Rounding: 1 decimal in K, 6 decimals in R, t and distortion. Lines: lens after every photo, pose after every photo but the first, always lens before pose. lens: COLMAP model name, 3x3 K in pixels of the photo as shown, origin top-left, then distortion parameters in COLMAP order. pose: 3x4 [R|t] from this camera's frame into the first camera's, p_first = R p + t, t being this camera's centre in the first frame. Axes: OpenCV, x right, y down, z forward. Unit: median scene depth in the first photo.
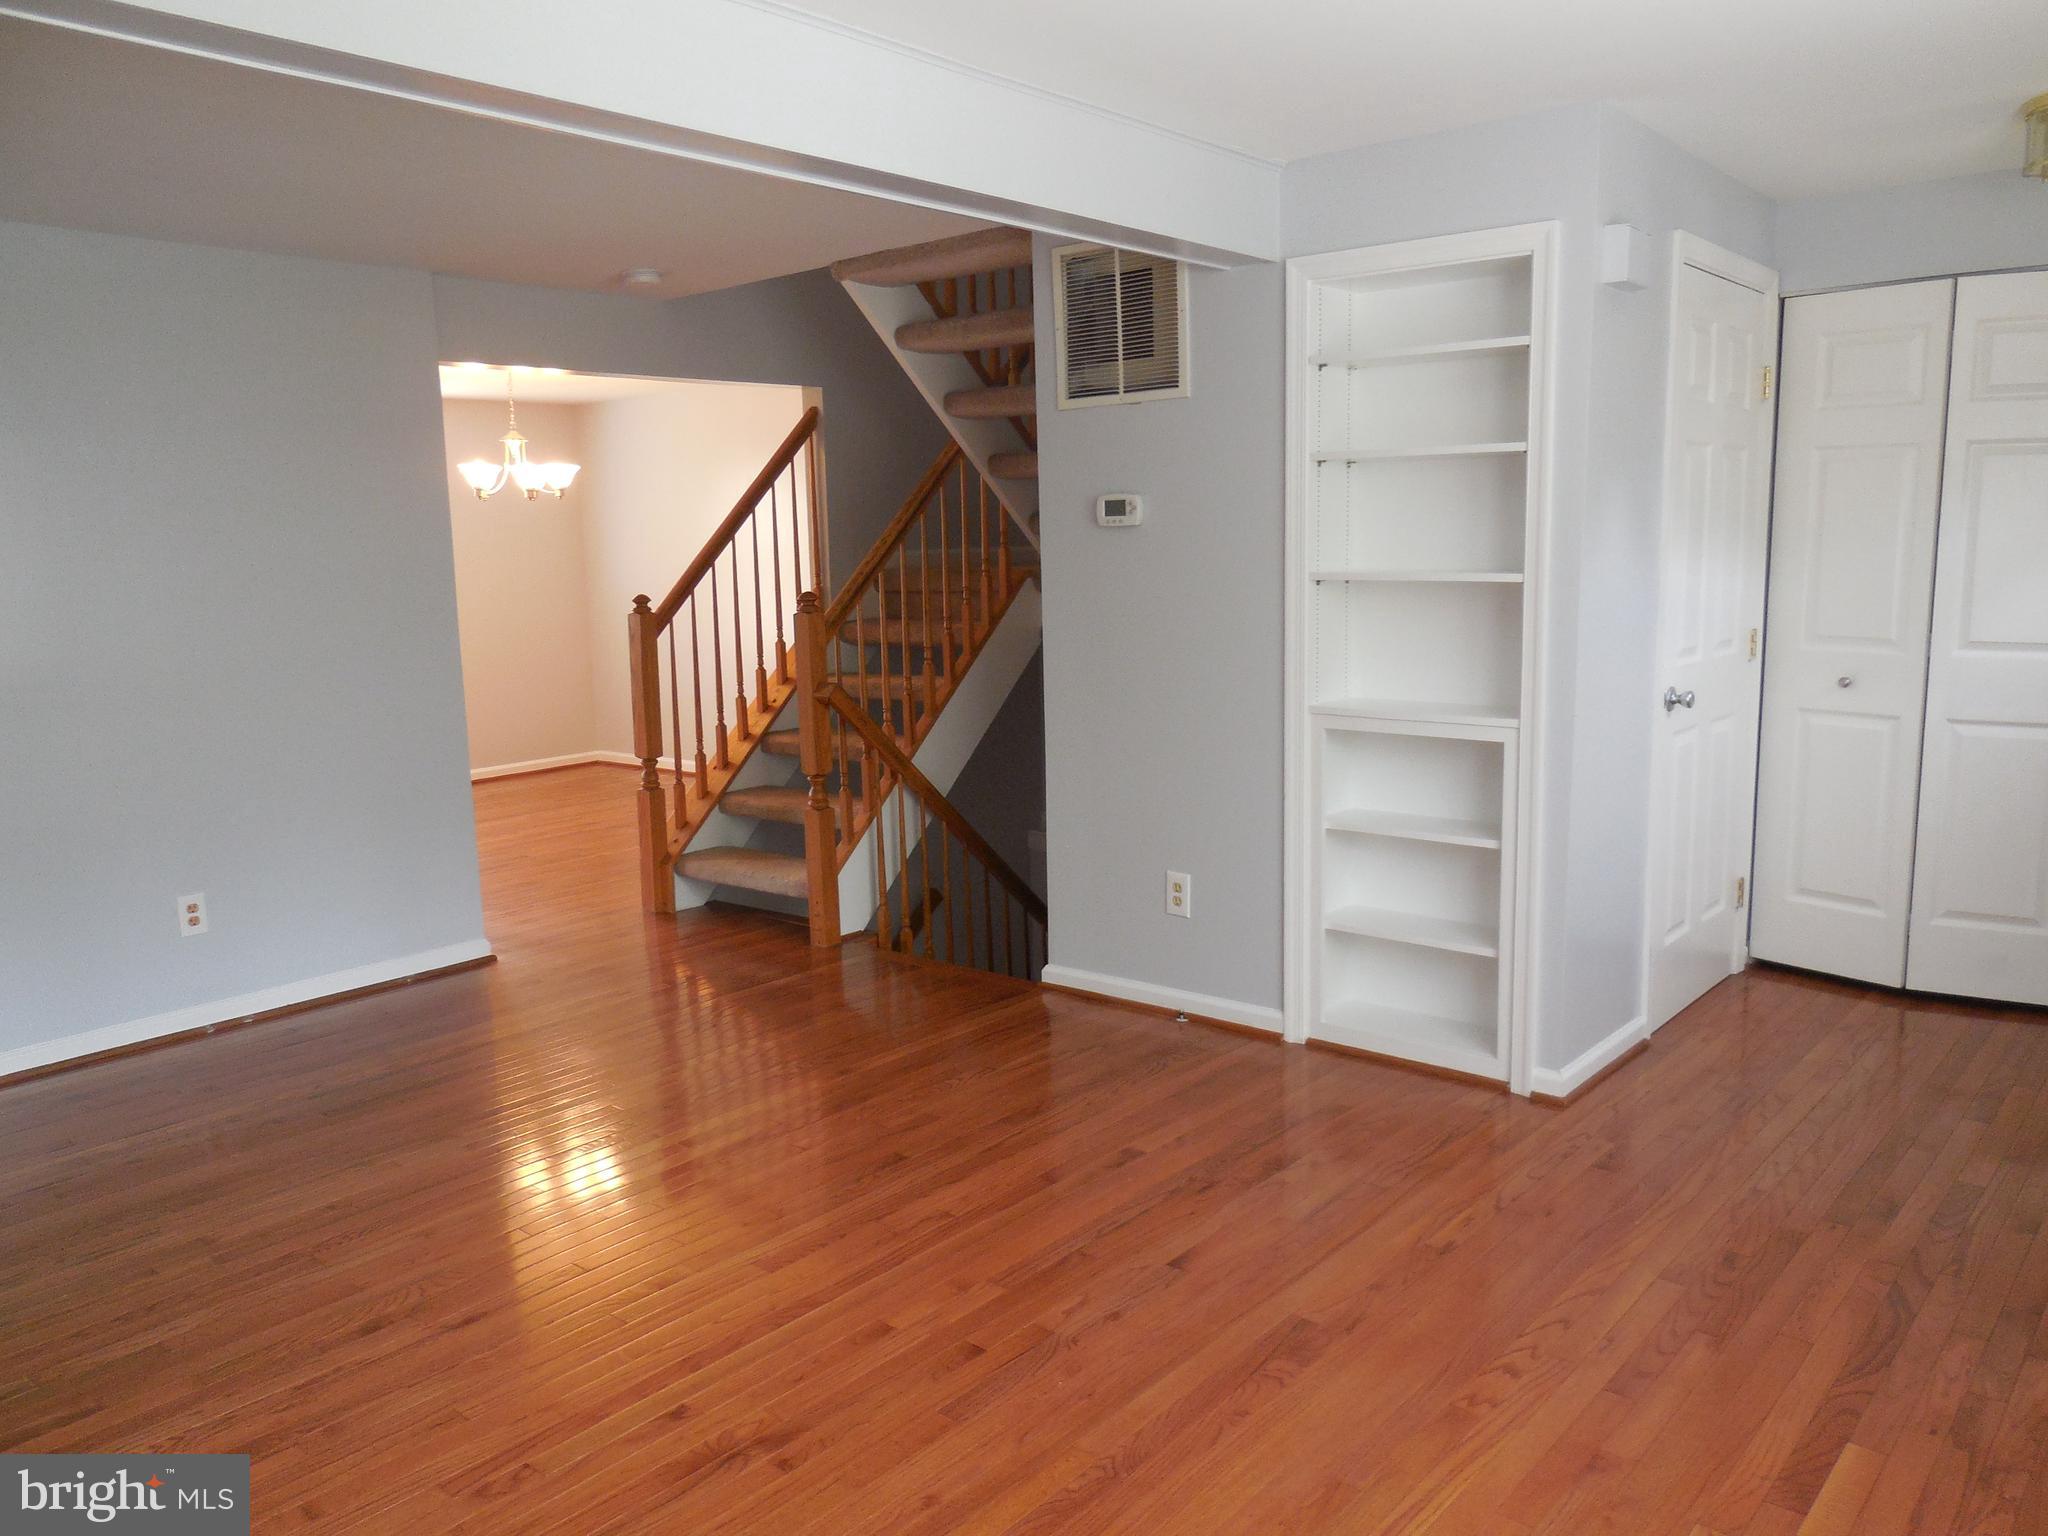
lens RADIAL K [[1547.0, 0, 1021.2], [0, 1547.0, 769.1], [0, 0, 1]] dist [-0.029281, -0.002054]
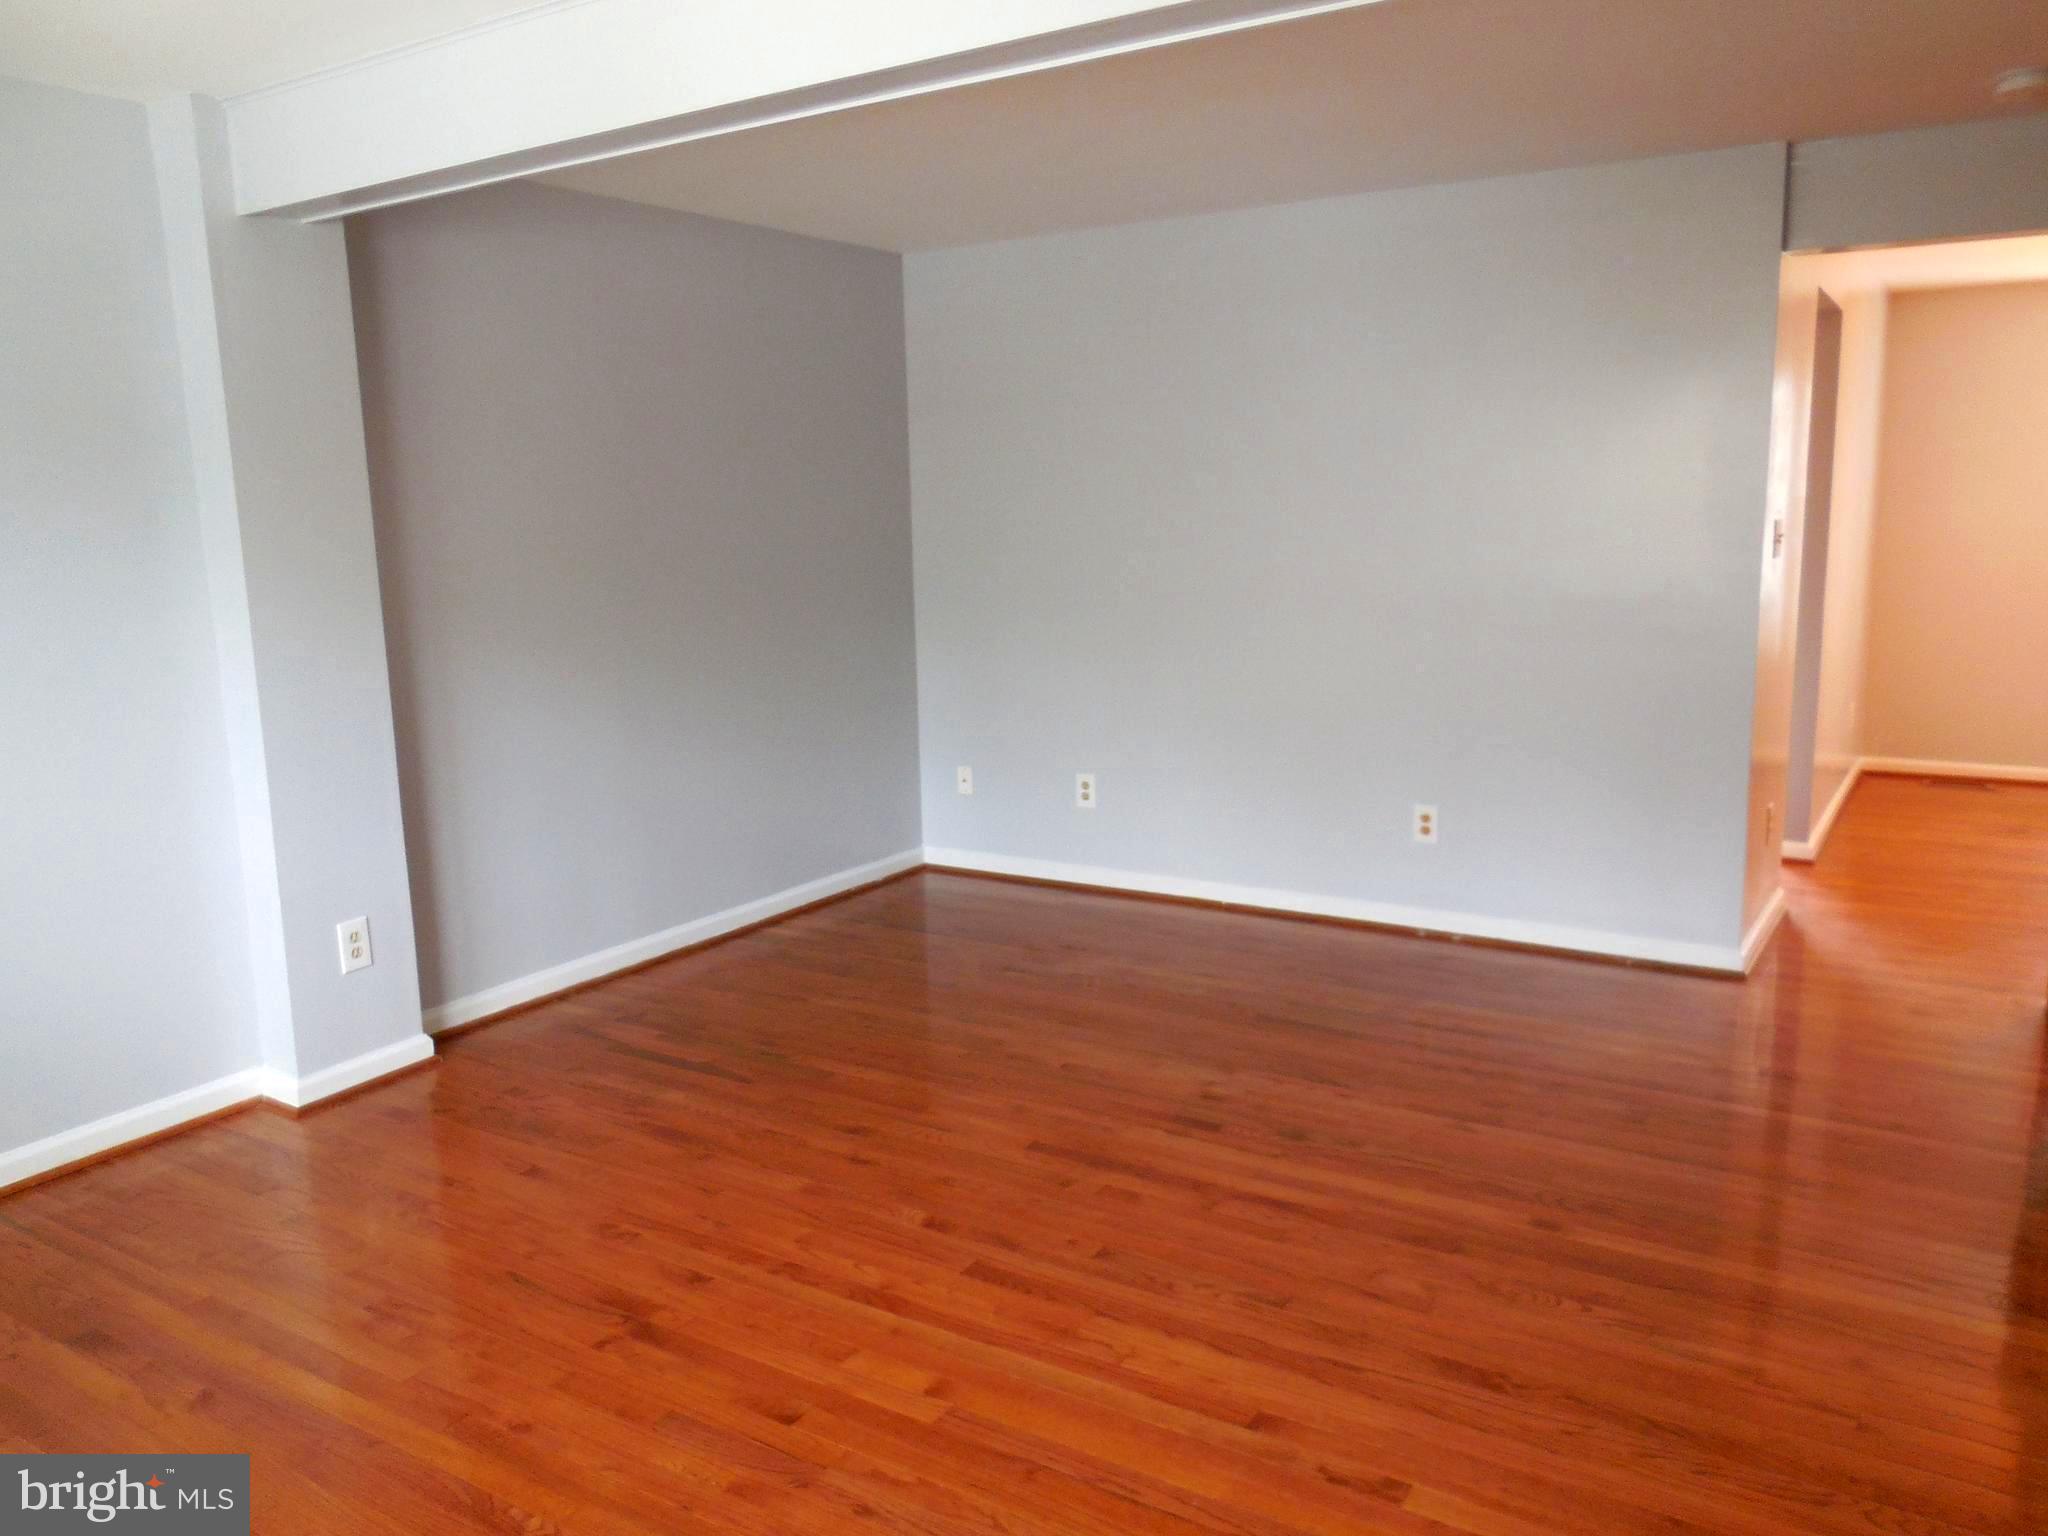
lens RADIAL K [[1547.0, 0, 1021.7], [0, 1547.0, 764.9], [0, 0, 1]] dist [-0.029281, -0.002054]
pose [[0.157972, 0.200064, -0.966964, 0.604281], [-0.143062, 0.973565, 0.178058, -0.130502], [0.977025, 0.110207, 0.182418, 0.723578]]
